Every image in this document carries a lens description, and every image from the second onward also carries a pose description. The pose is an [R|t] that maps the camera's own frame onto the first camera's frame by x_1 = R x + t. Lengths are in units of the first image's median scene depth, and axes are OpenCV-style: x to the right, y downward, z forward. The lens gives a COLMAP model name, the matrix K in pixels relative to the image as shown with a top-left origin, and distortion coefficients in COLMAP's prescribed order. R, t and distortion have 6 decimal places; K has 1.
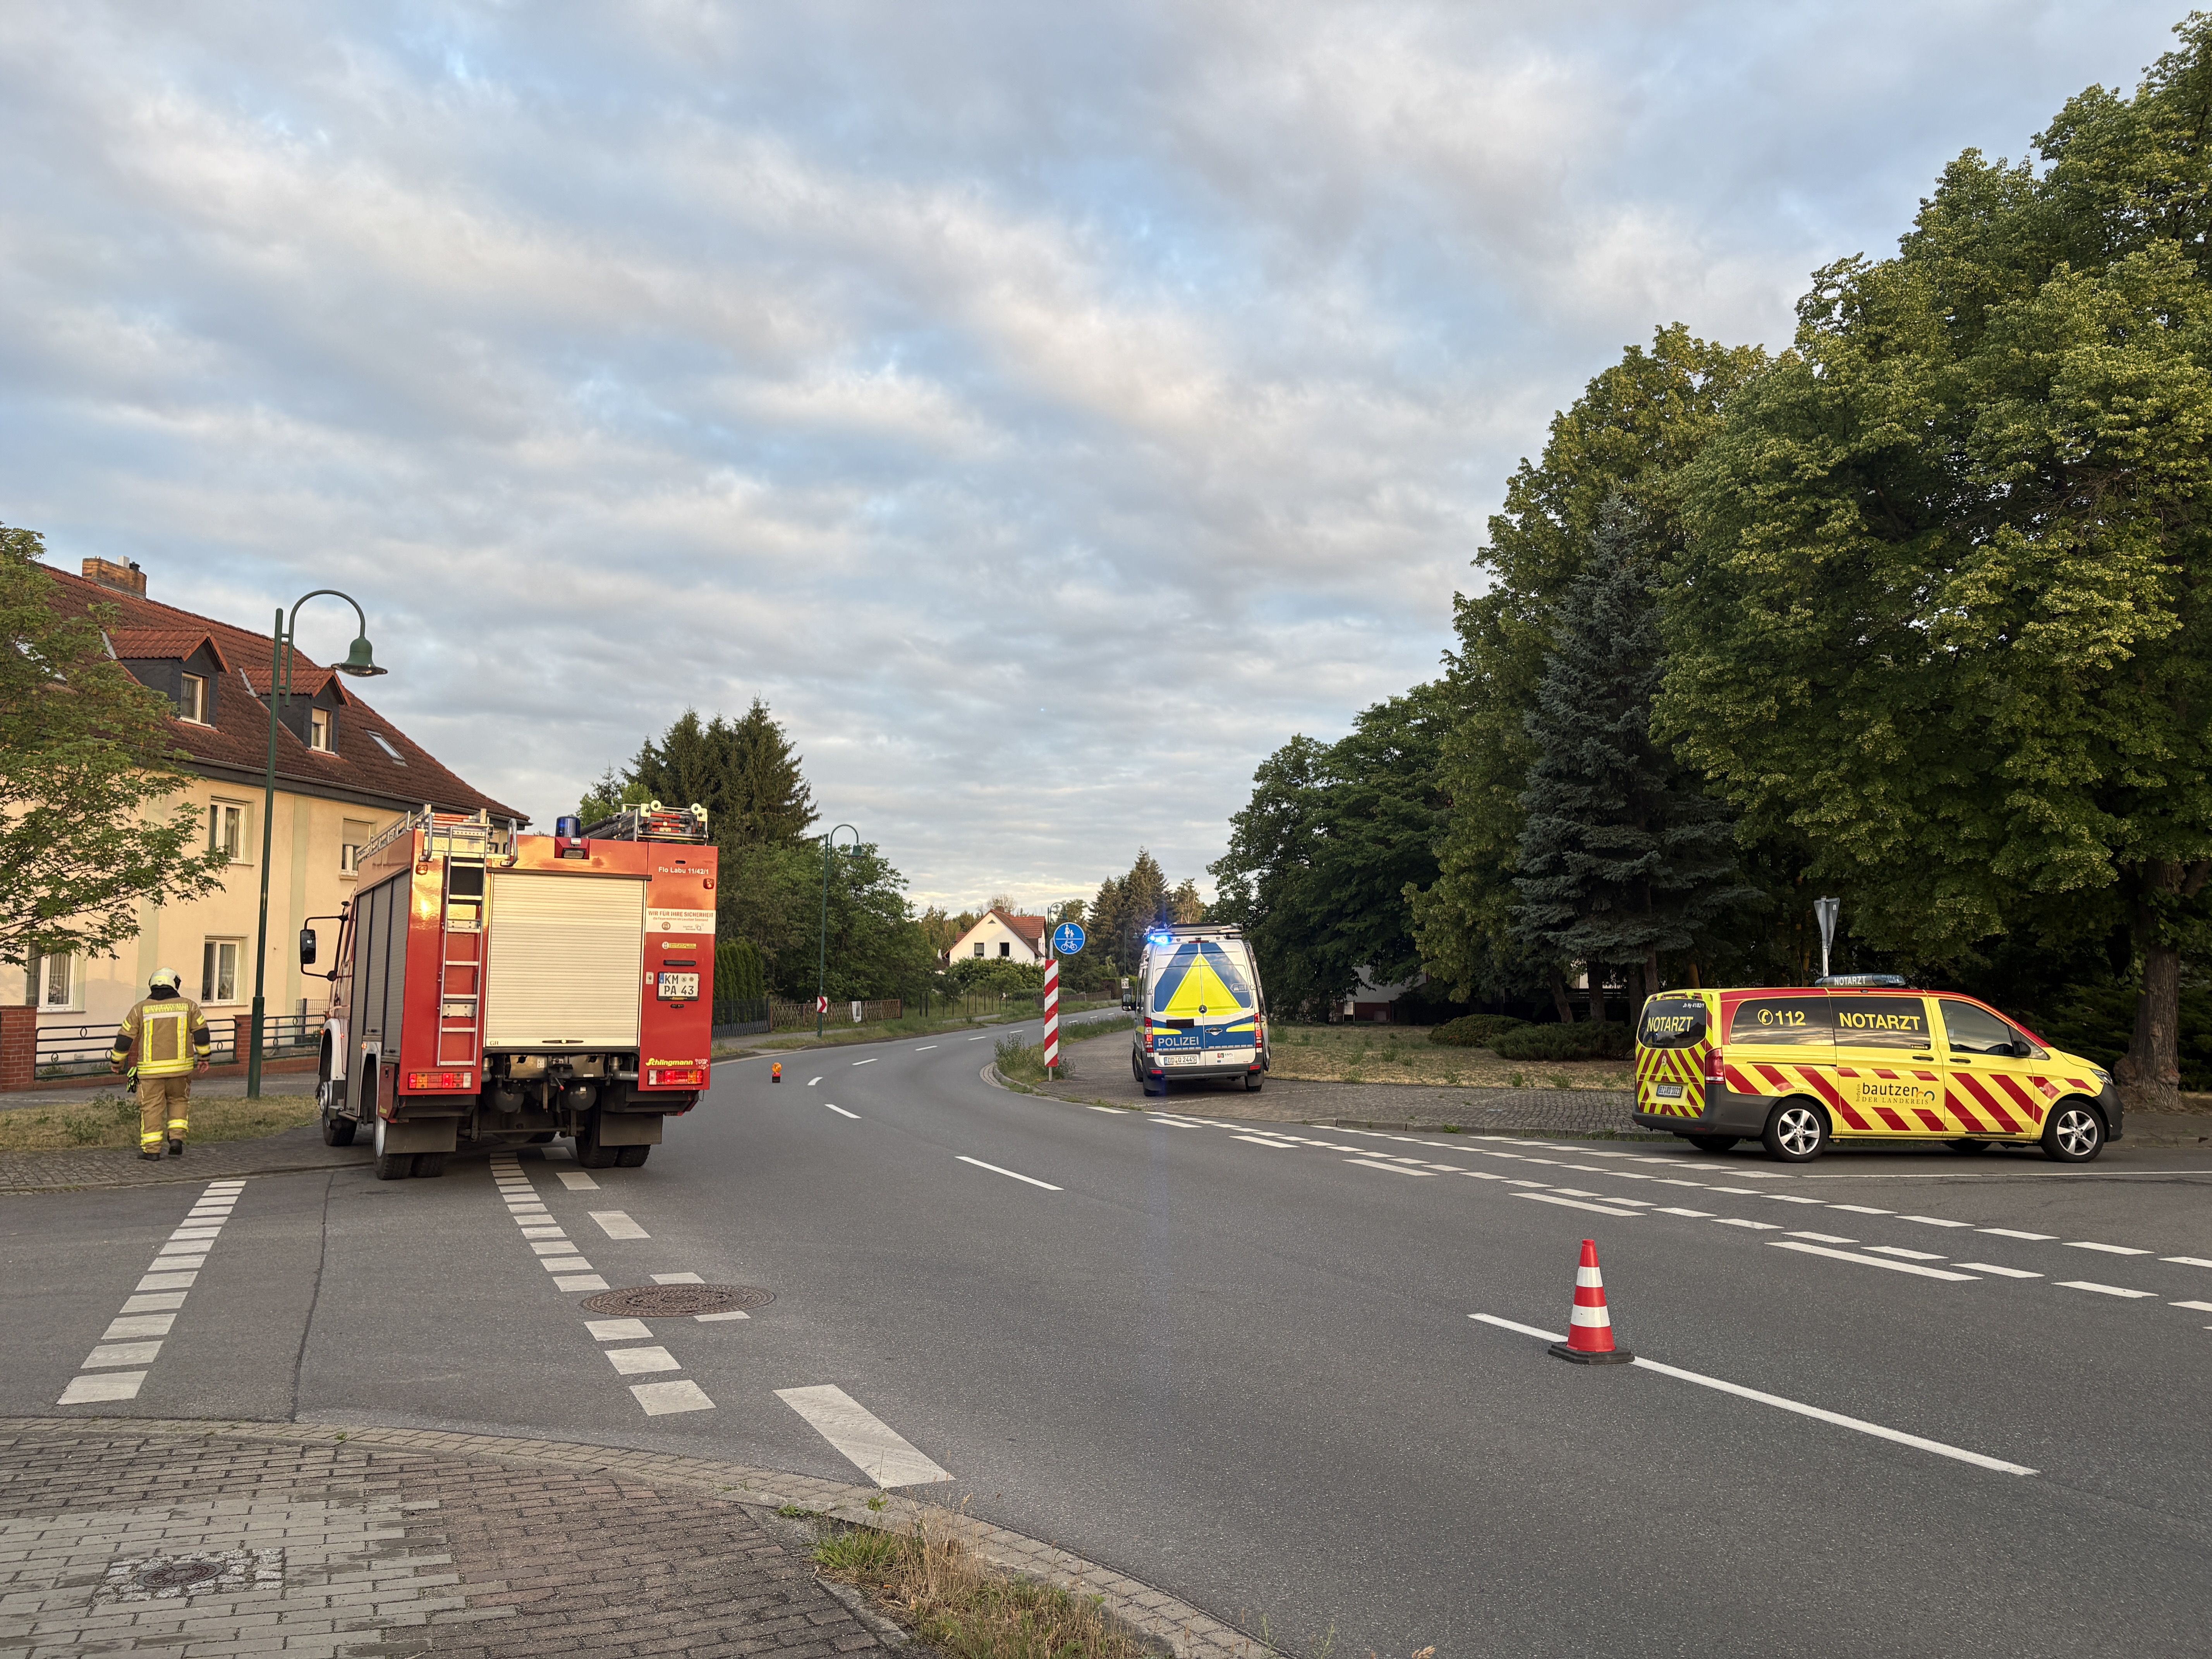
lens RADIAL K [[1678.2, 0, 1110.4], [0, 1678.2, 826.7], [0, 0, 1]] dist [0.066392, -0.056388]
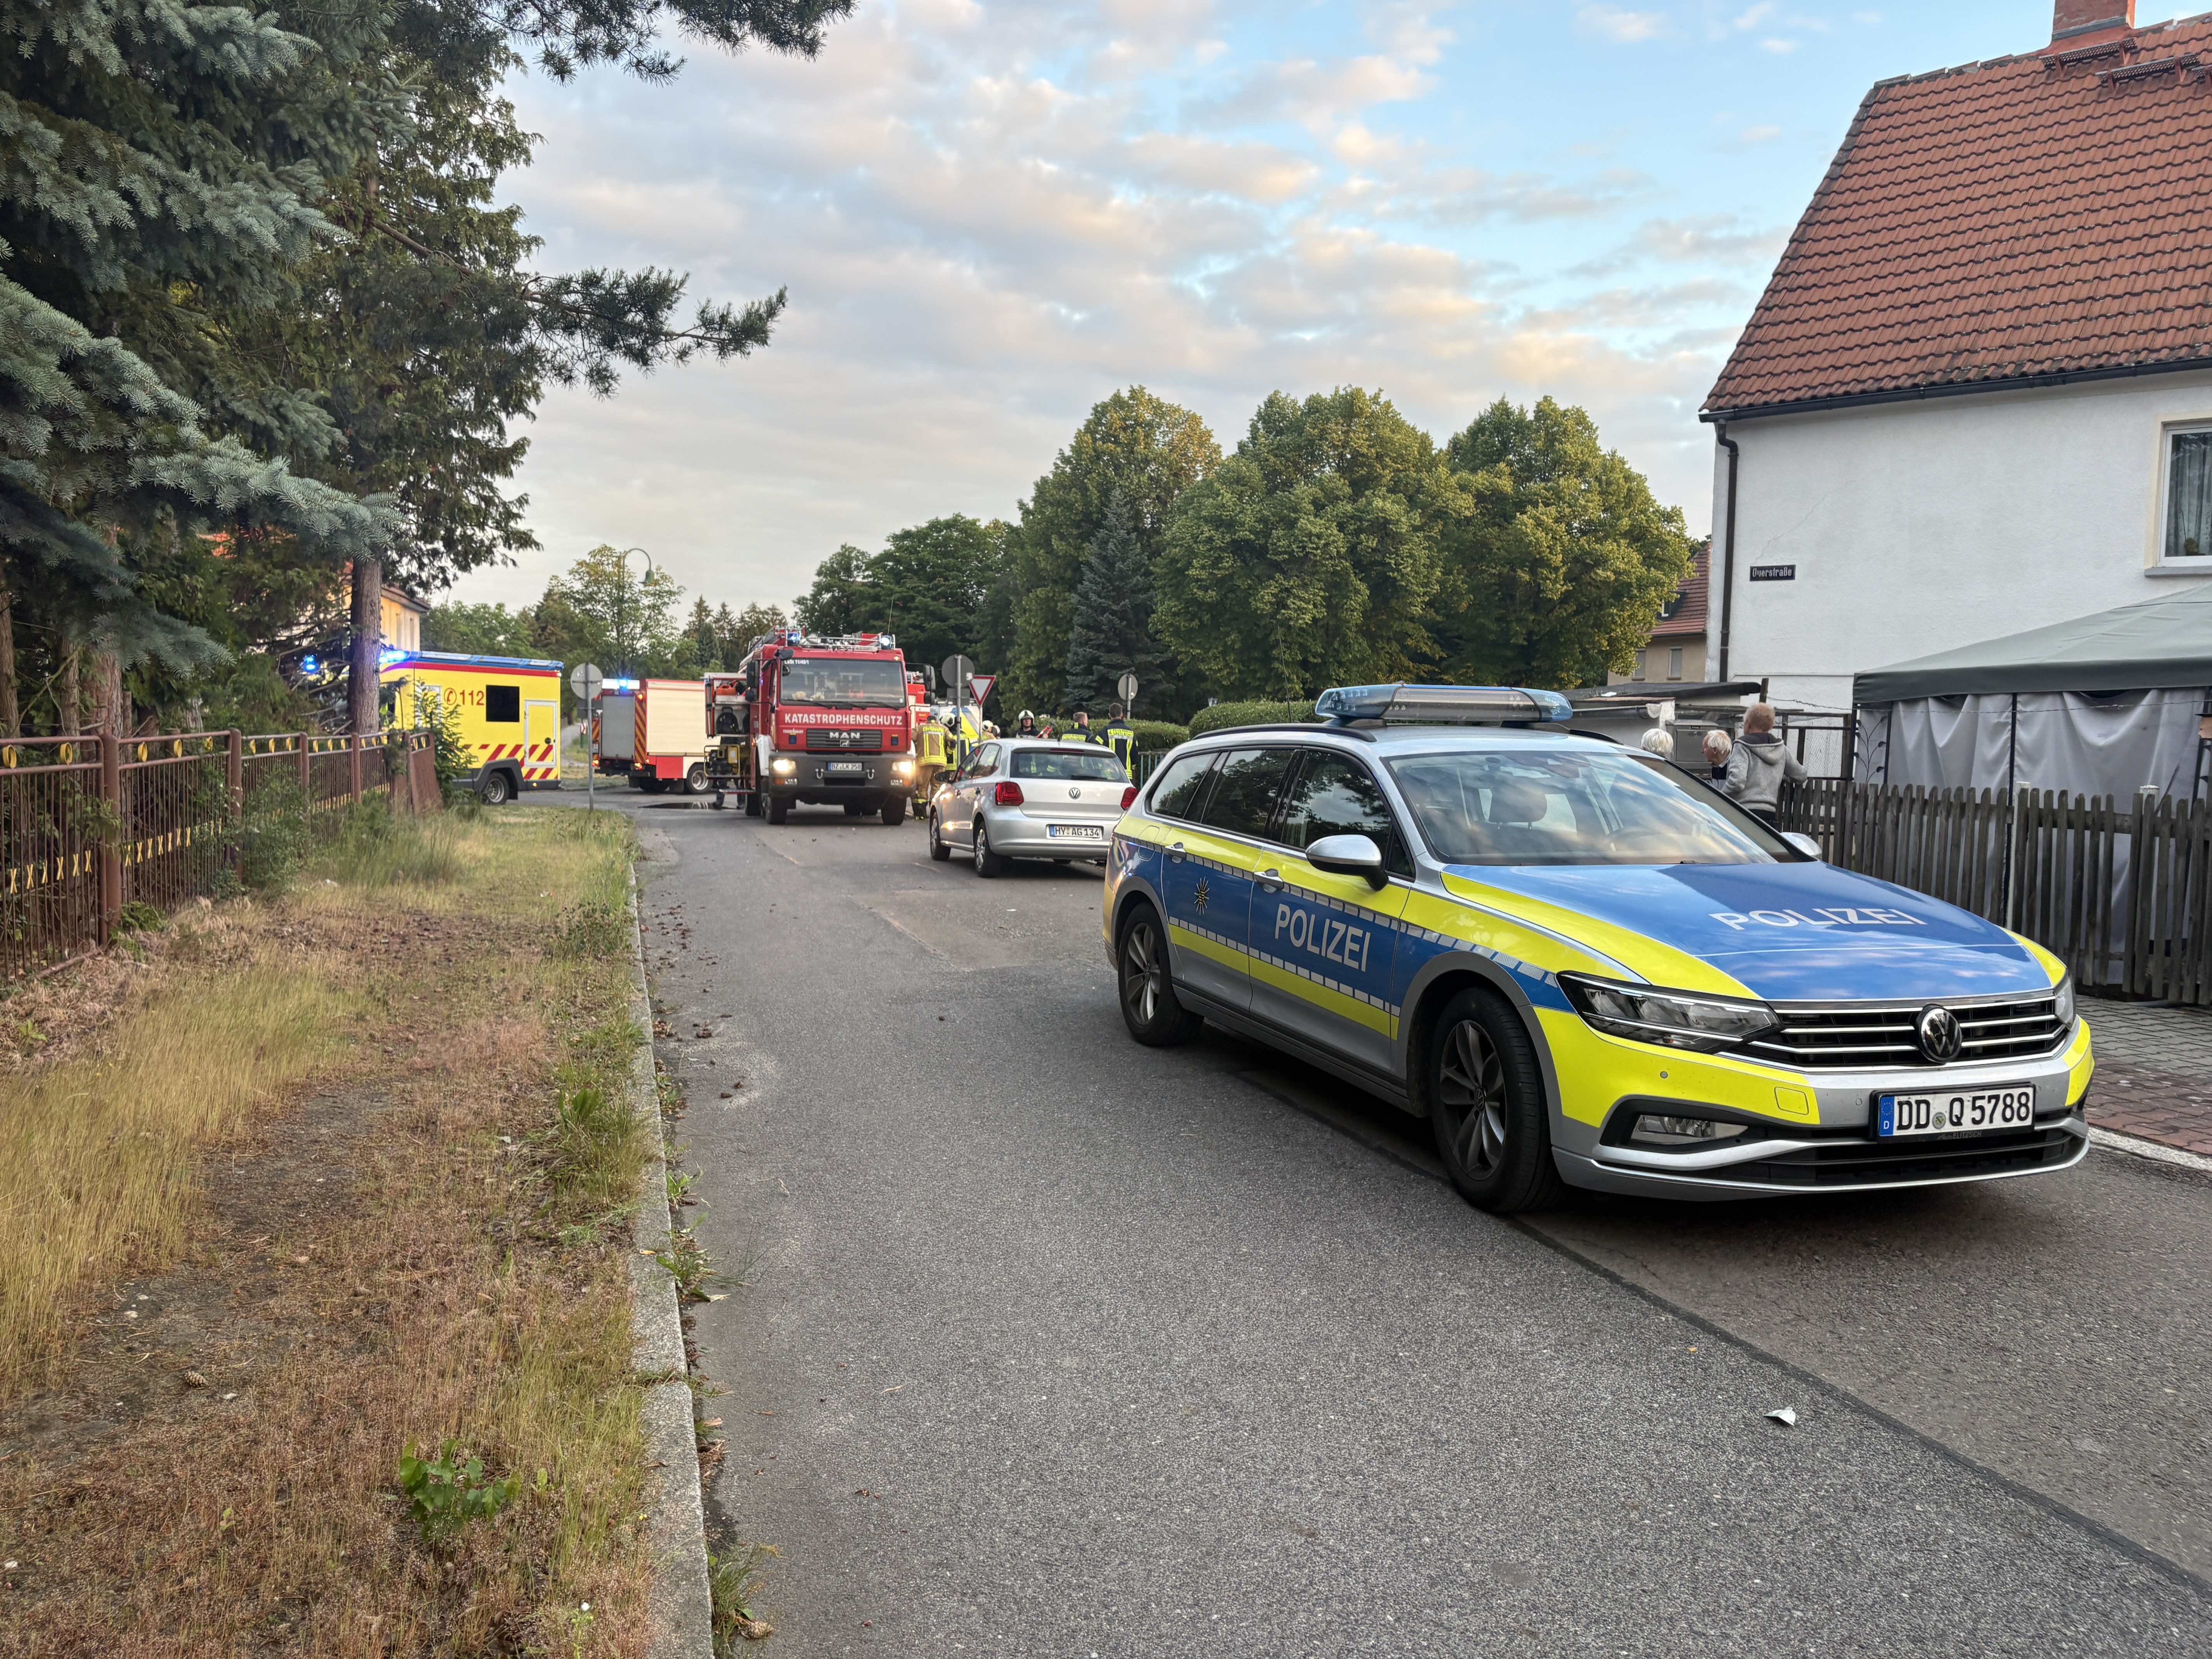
lens RADIAL K [[1678.2, 0, 1110.4], [0, 1678.2, 826.7], [0, 0, 1]] dist [0.066392, -0.056388]
pose [[0.923392, -0.008723, 0.383758, -0.533966], [-0.053738, 0.986959, 0.151737, -0.107672], [-0.380077, -0.160735, 0.910882, -0.996284]]
